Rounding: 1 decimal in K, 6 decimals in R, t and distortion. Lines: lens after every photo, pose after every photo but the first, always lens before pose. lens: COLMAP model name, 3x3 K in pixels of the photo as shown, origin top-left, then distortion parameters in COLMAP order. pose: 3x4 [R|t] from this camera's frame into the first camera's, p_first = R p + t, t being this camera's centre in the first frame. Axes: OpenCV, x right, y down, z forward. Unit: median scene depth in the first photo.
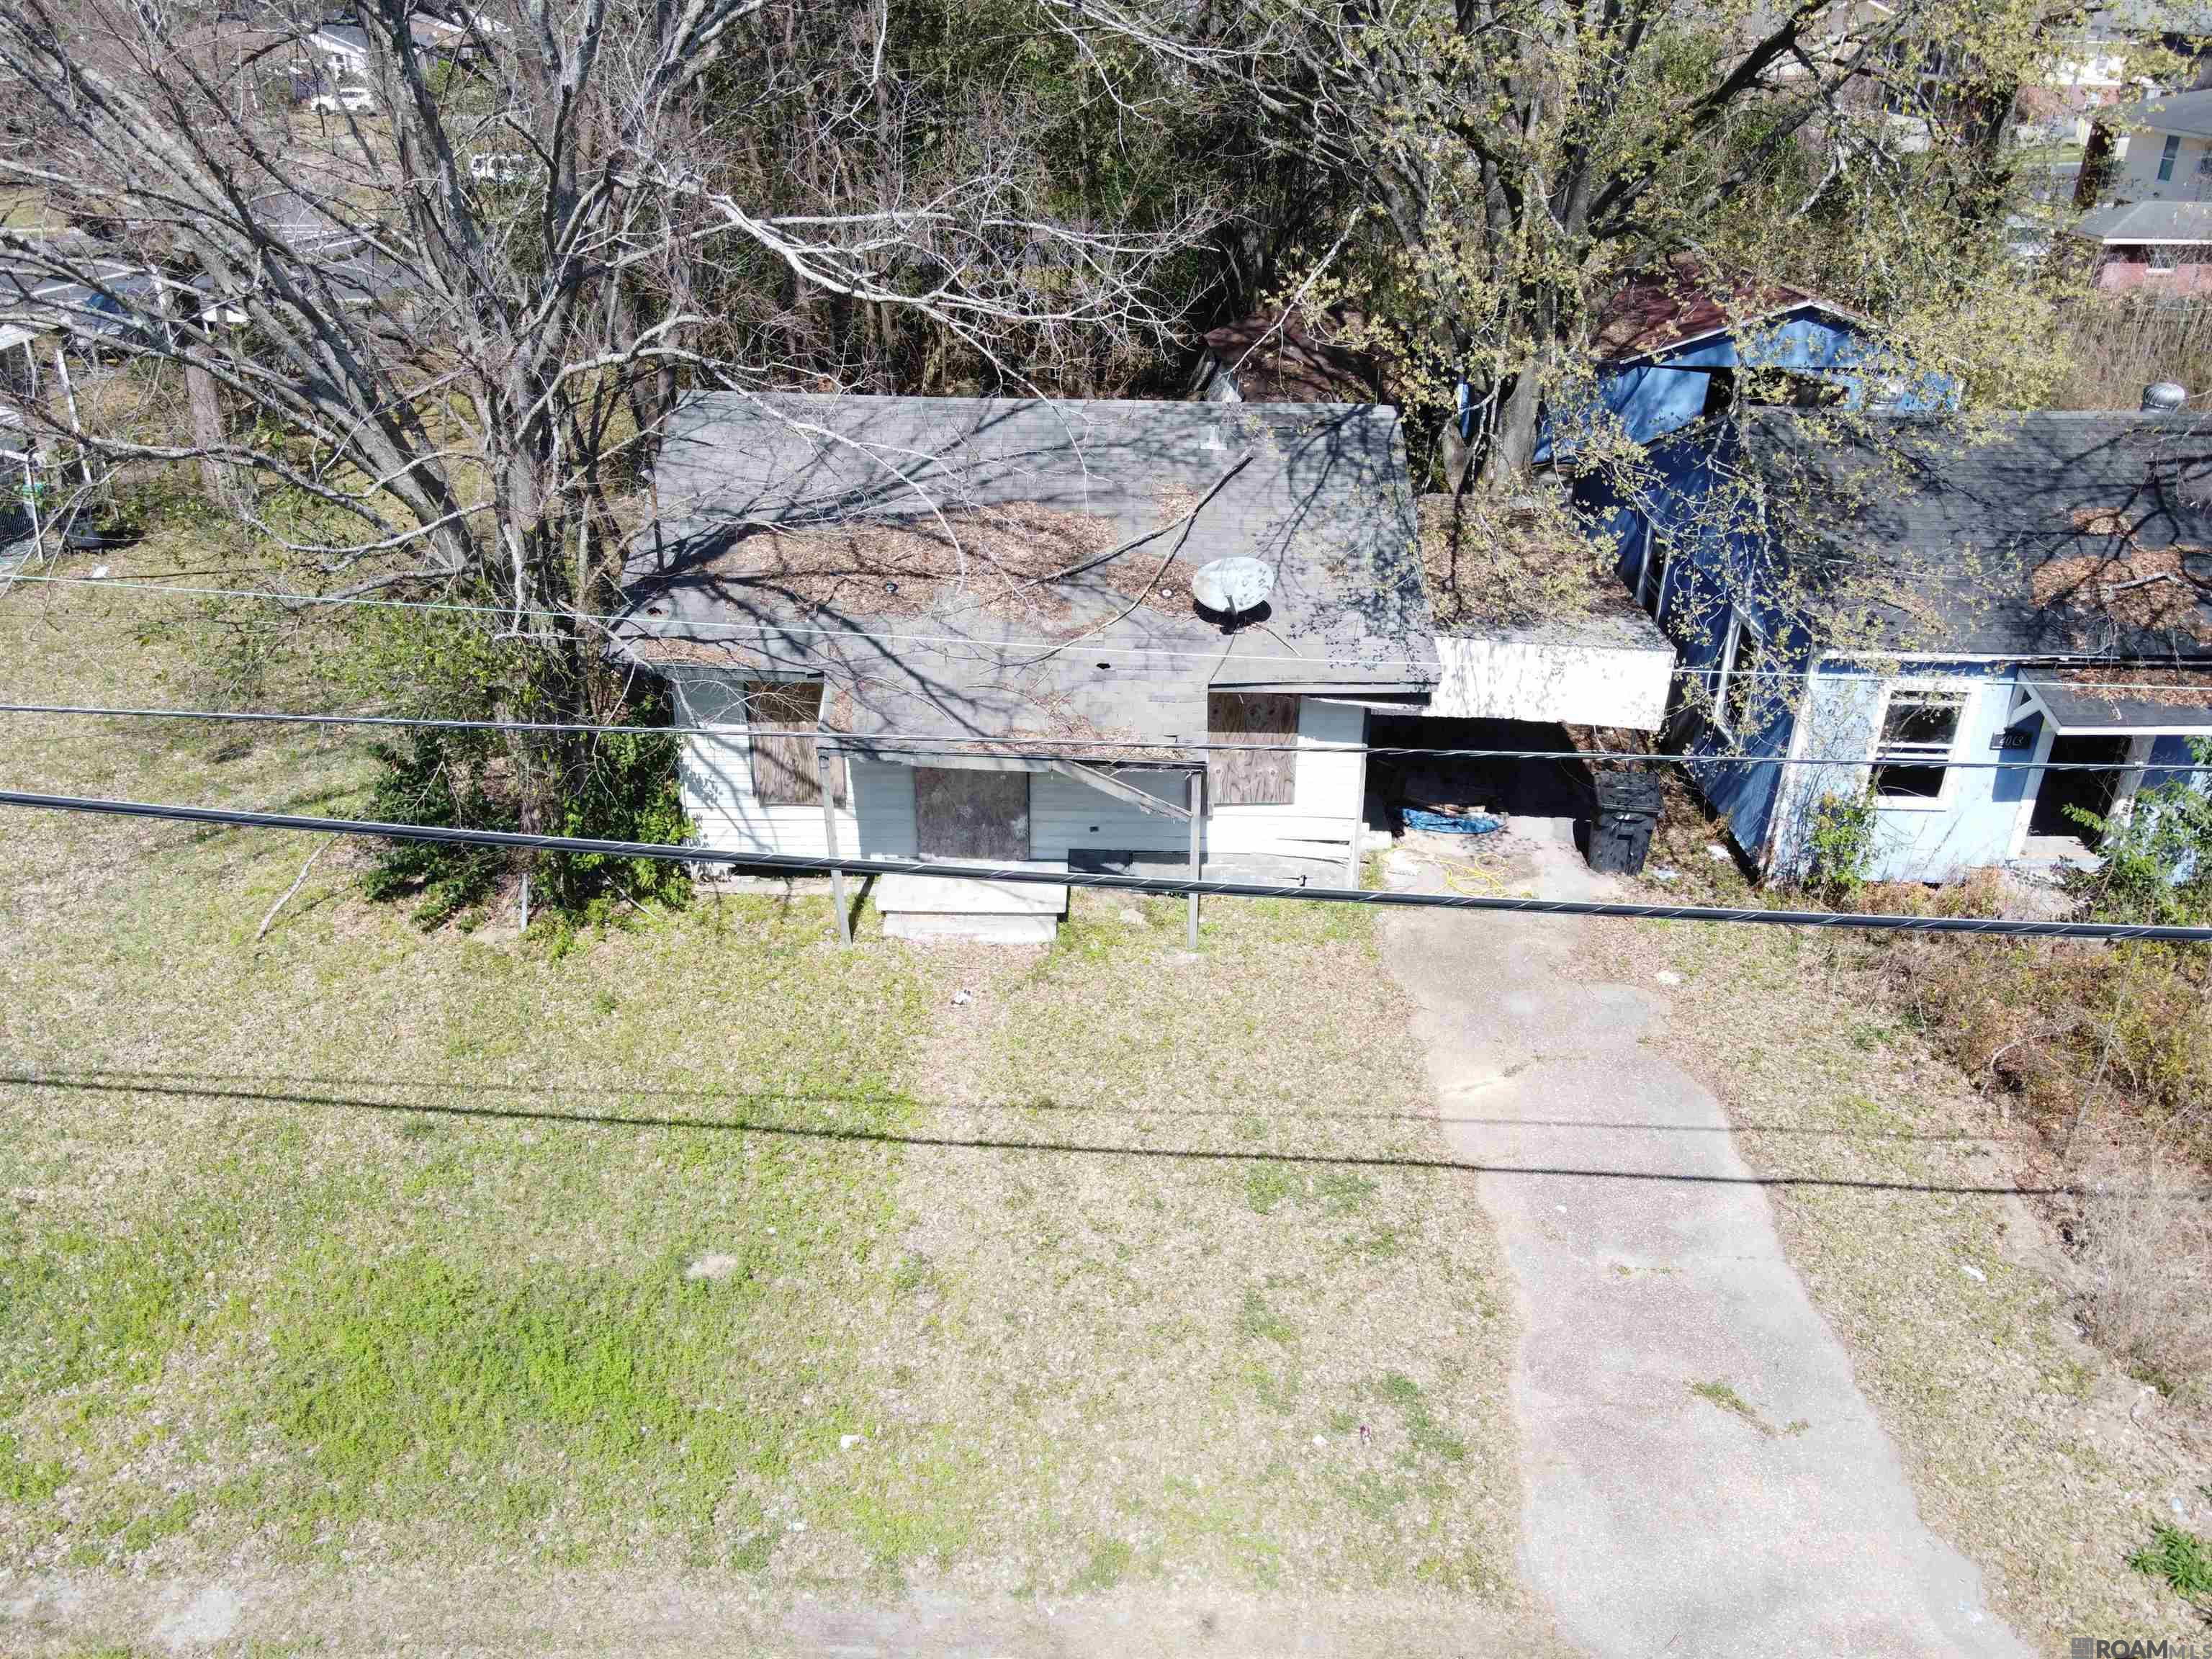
lens RADIAL K [[1594.8, 0, 1098.8], [0, 1594.8, 828.3], [0, 0, 1]] dist [0.012286, 0.001293]
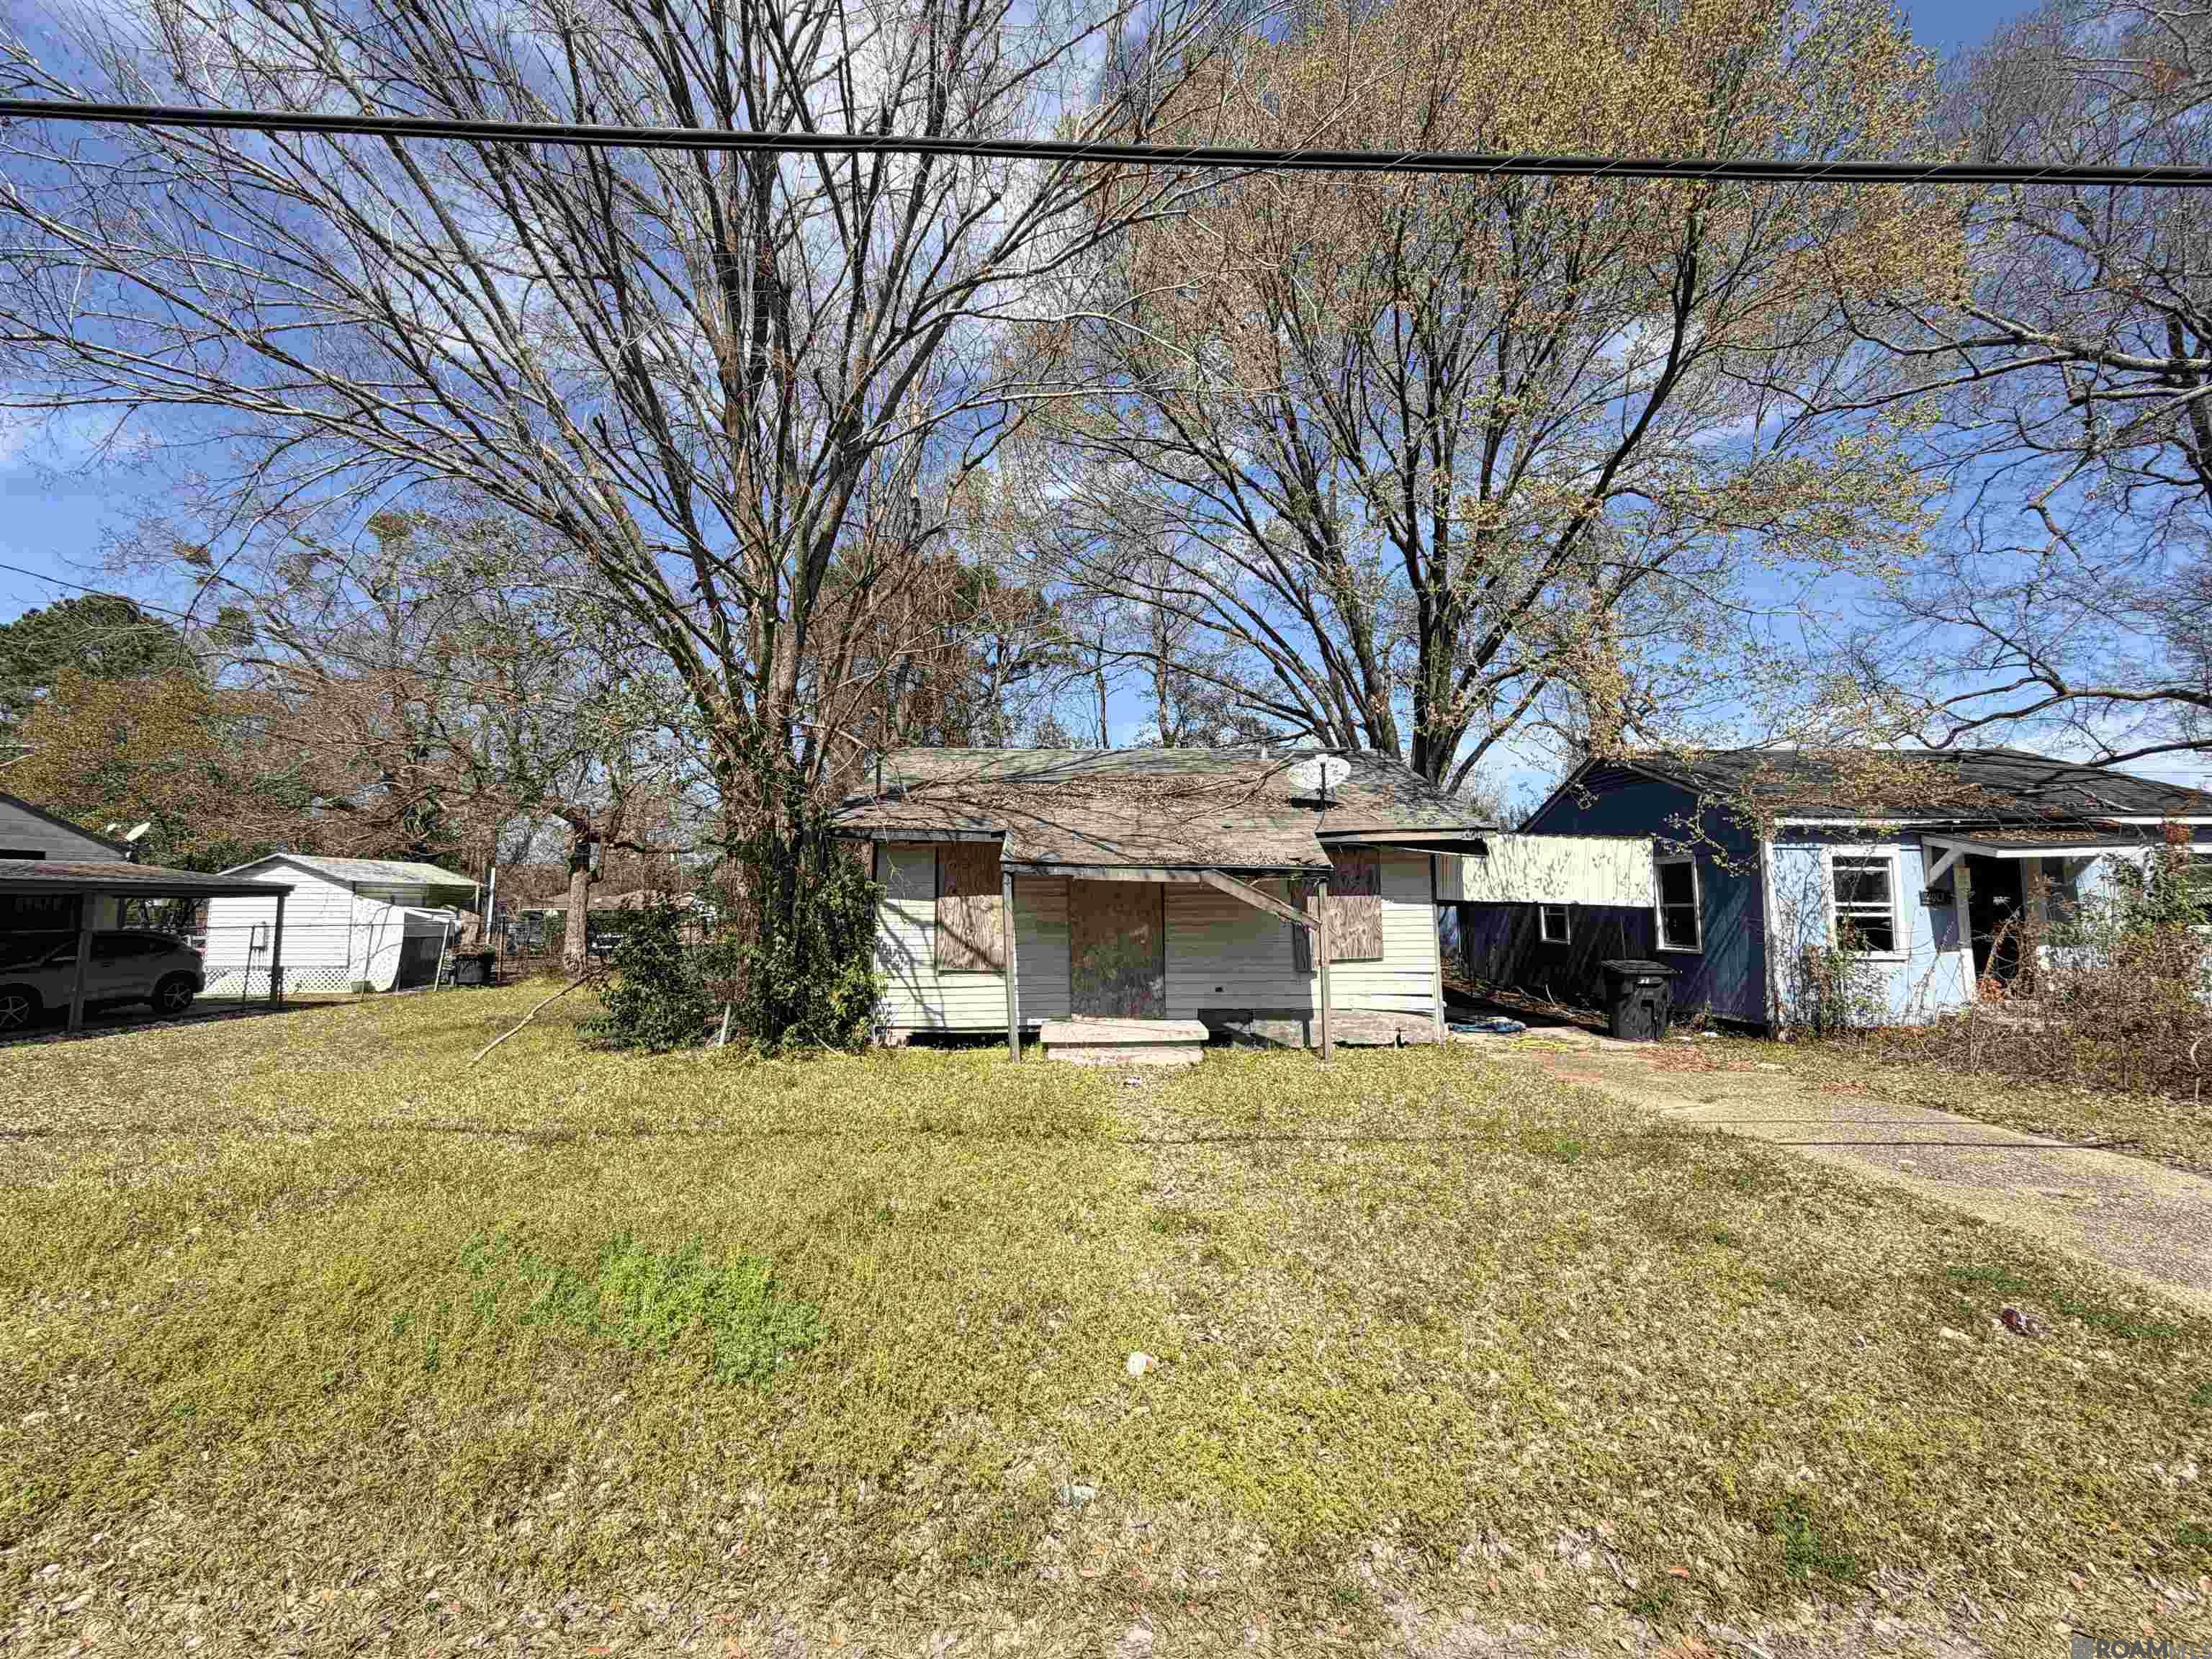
lens RADIAL K [[895.7, 0, 1101.1], [0, 895.7, 834.3], [0, 0, 1]] dist [-0.003800, -0.000194]
pose [[0.999033, -0.040923, 0.016068, -0.126122], [0.043645, 0.879176, -0.474494, 0.275893], [0.005291, 0.474737, 0.880112, 0.476917]]
